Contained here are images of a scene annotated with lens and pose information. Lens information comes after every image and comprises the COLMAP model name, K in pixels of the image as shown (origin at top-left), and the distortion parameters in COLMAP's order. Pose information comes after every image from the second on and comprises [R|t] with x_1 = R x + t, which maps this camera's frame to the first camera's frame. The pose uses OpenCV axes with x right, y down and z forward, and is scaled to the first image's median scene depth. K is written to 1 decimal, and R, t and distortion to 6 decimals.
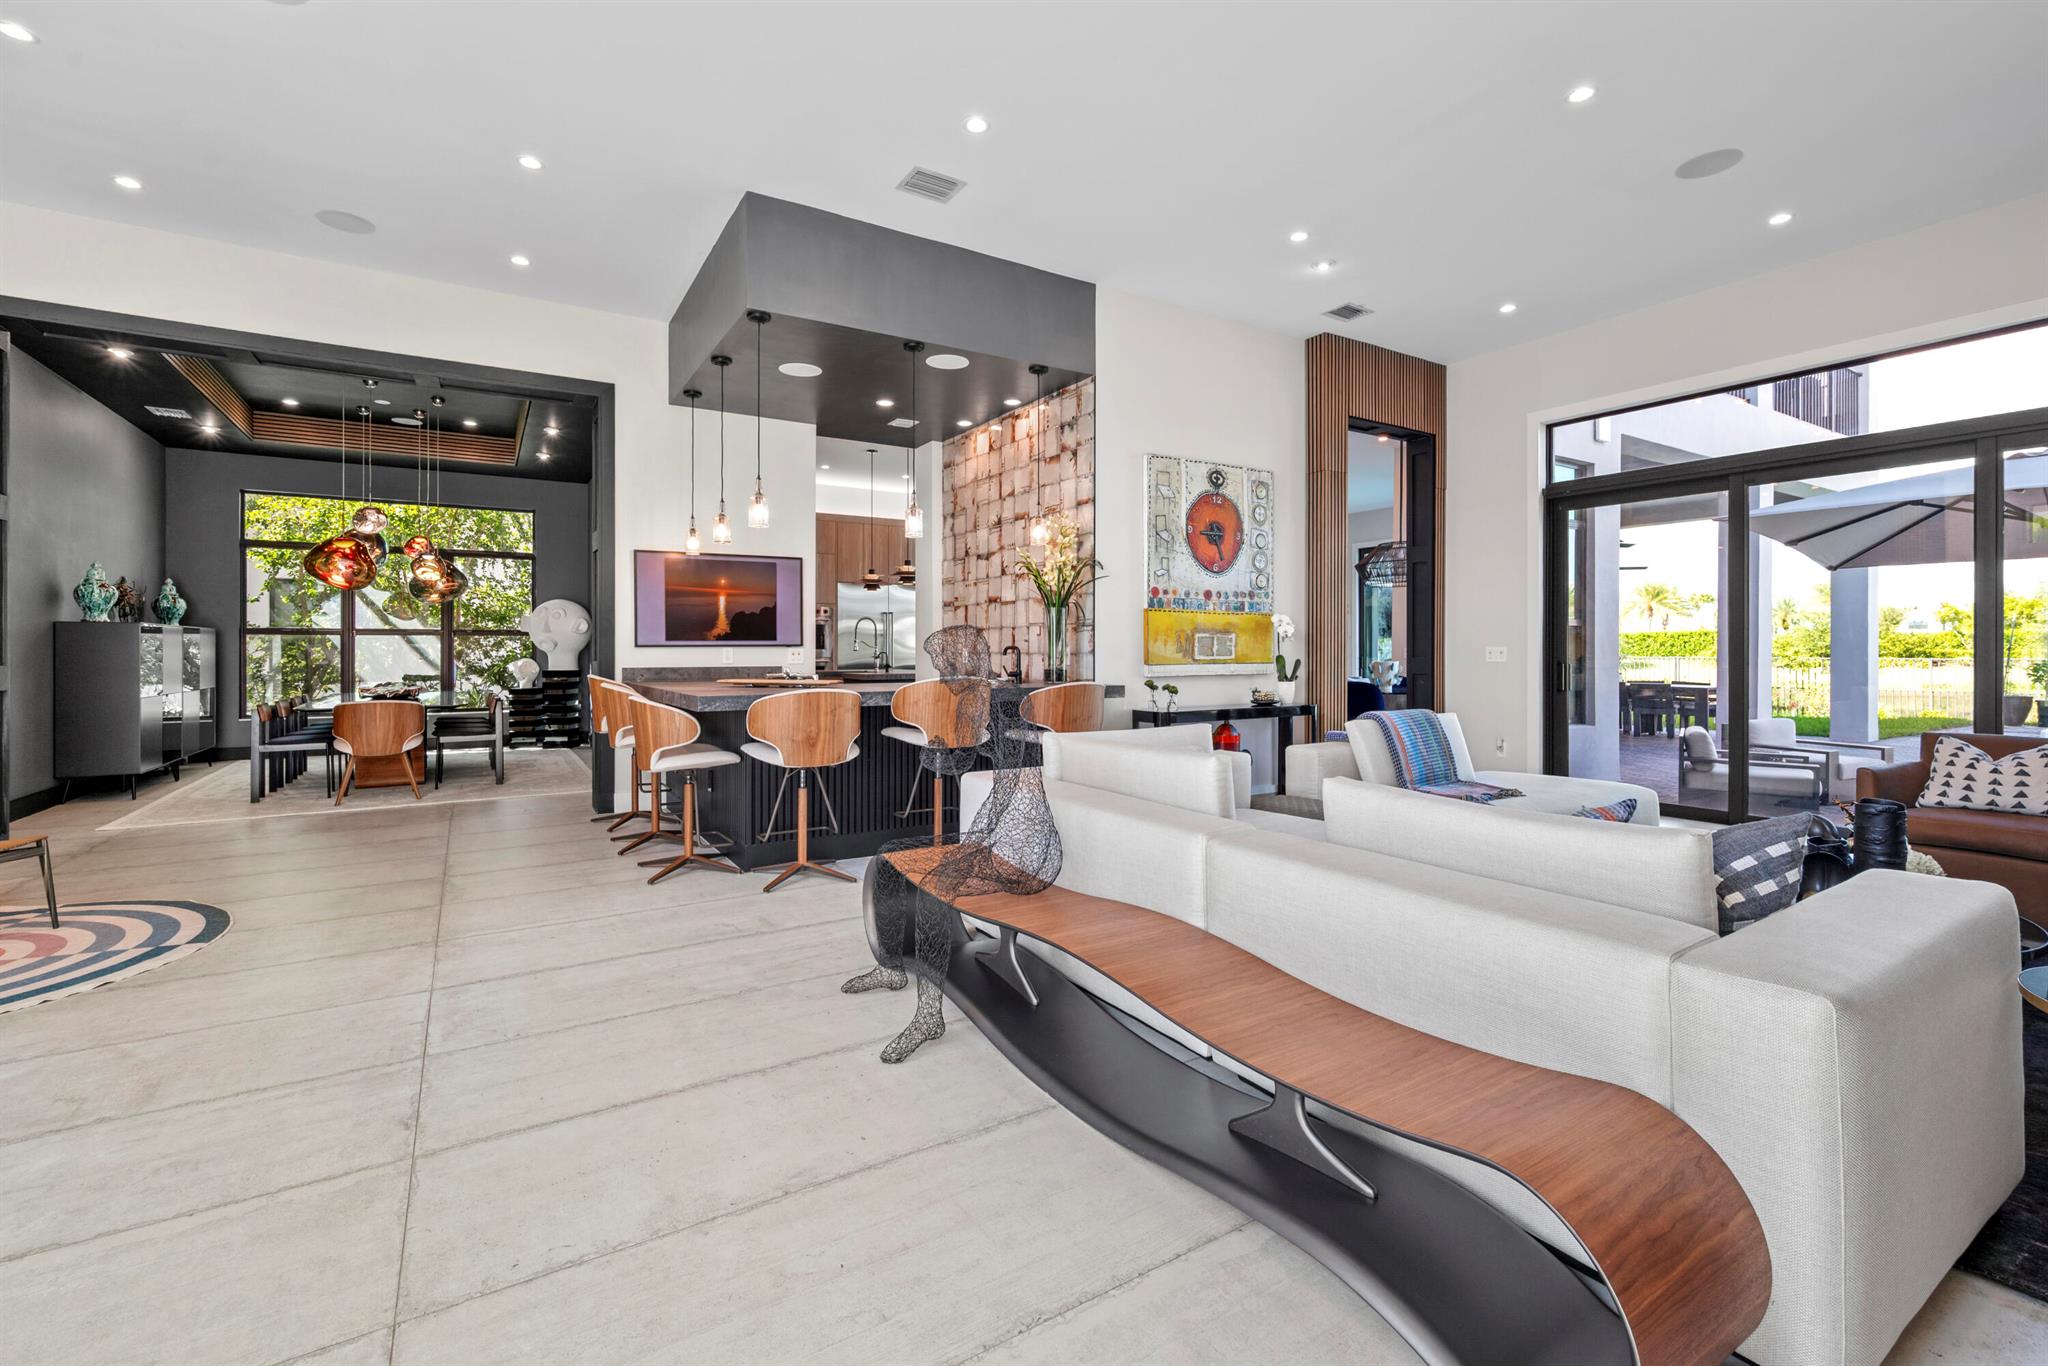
lens RADIAL K [[871.8, 0, 1011.5], [0, 871.8, 643.7], [0, 0, 1]] dist [-0.002700, 0.000513]
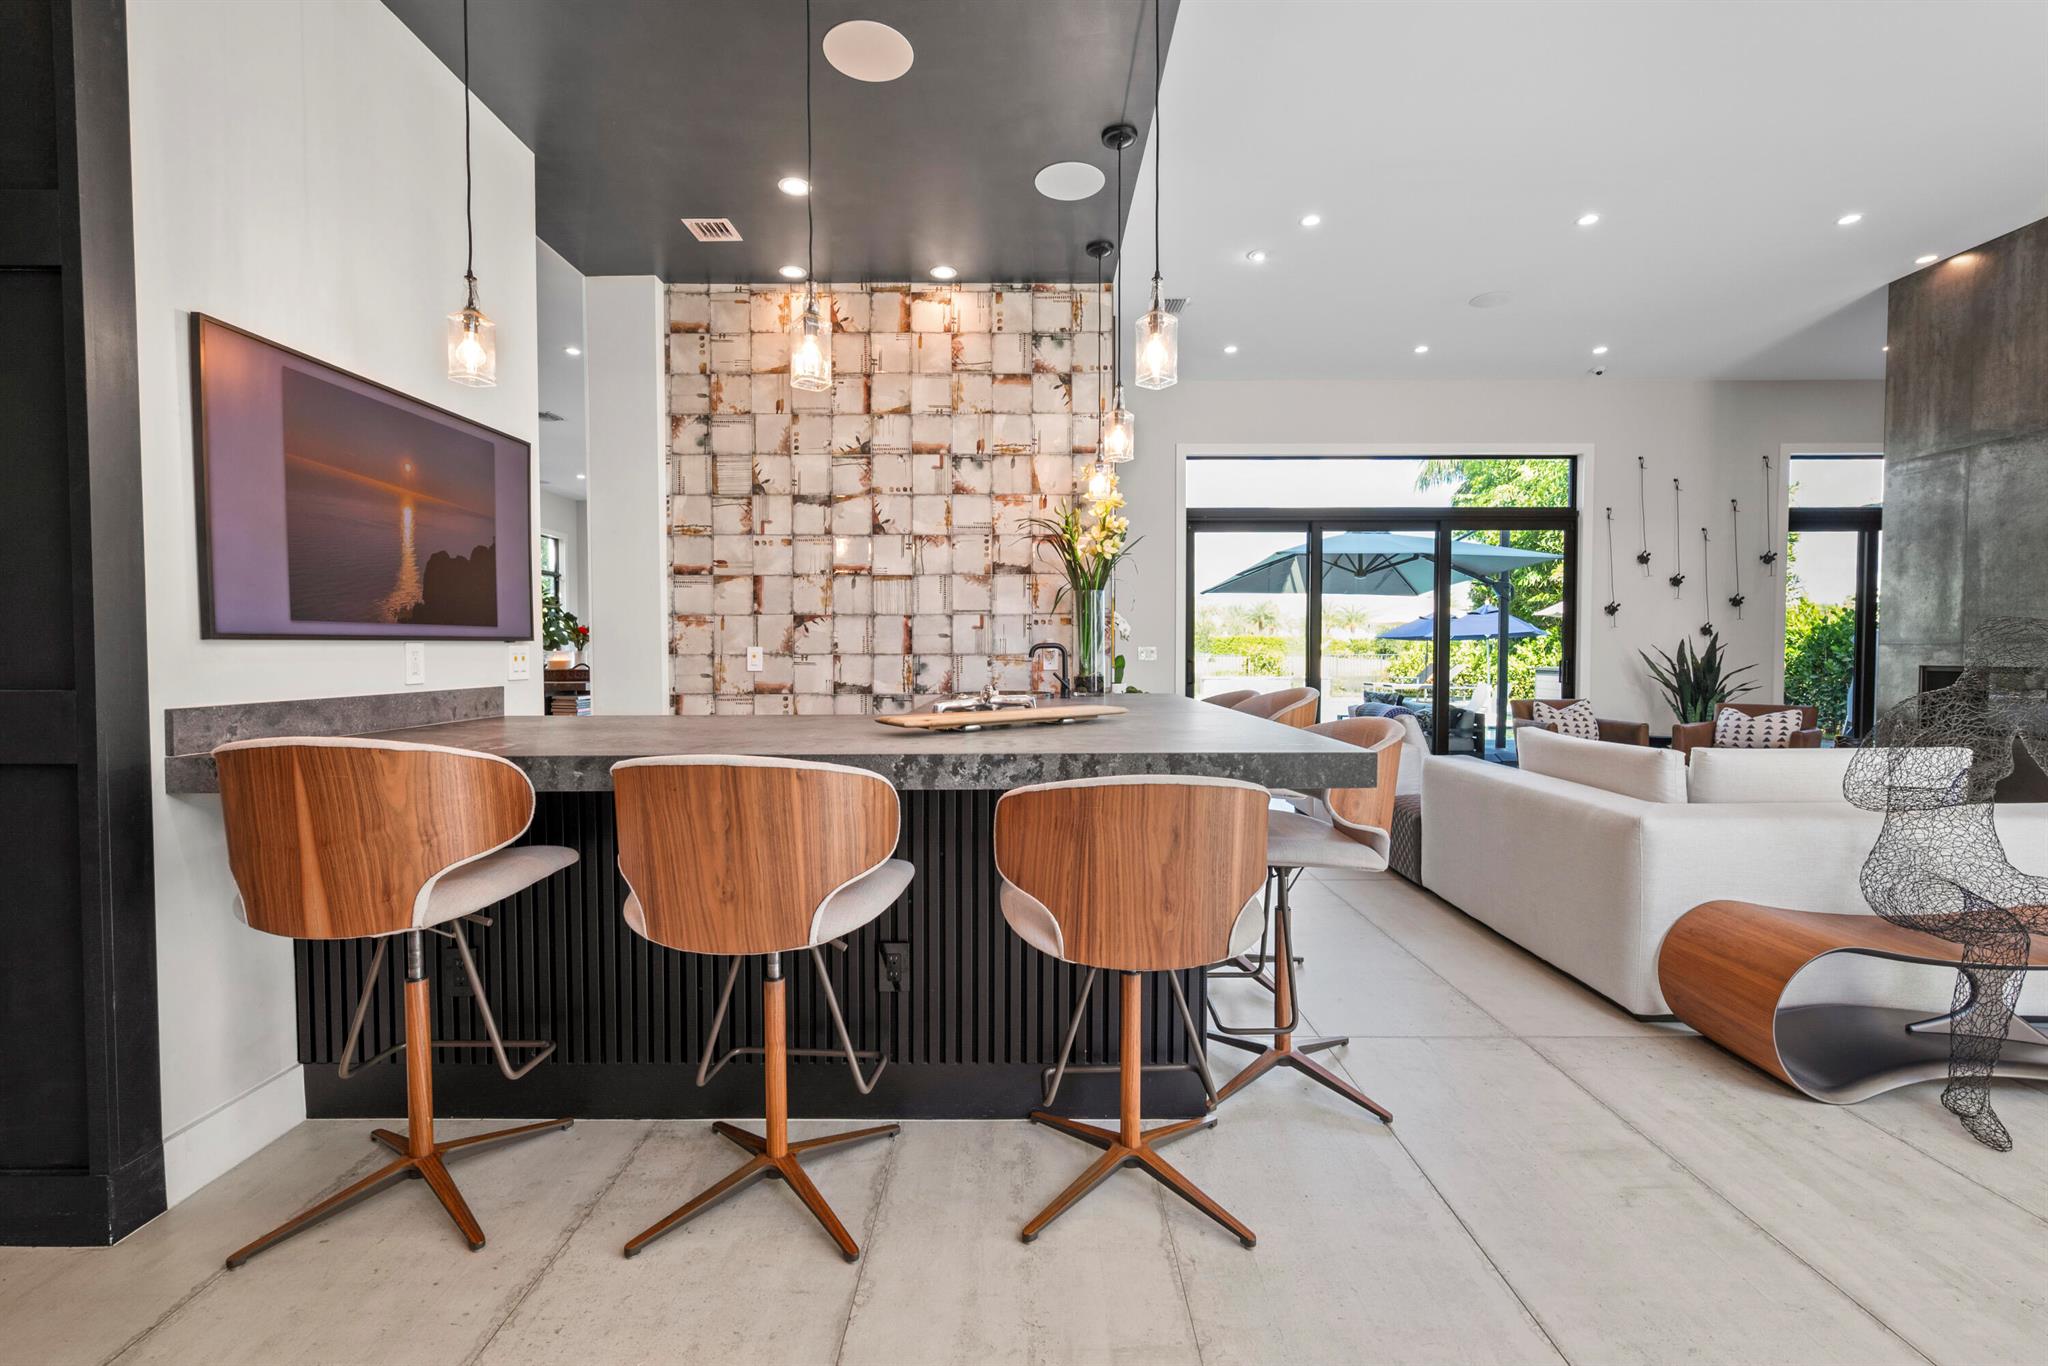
lens RADIAL K [[871.8, 0, 1026.0], [0, 871.8, 673.8], [0, 0, 1]] dist [-0.002700, 0.000513]
pose [[0.527037, -0.024767, 0.849481, -0.541679], [-0.004538, 0.999479, 0.031956, 0.004457], [-0.849830, -0.020697, 0.526650, 0.604936]]
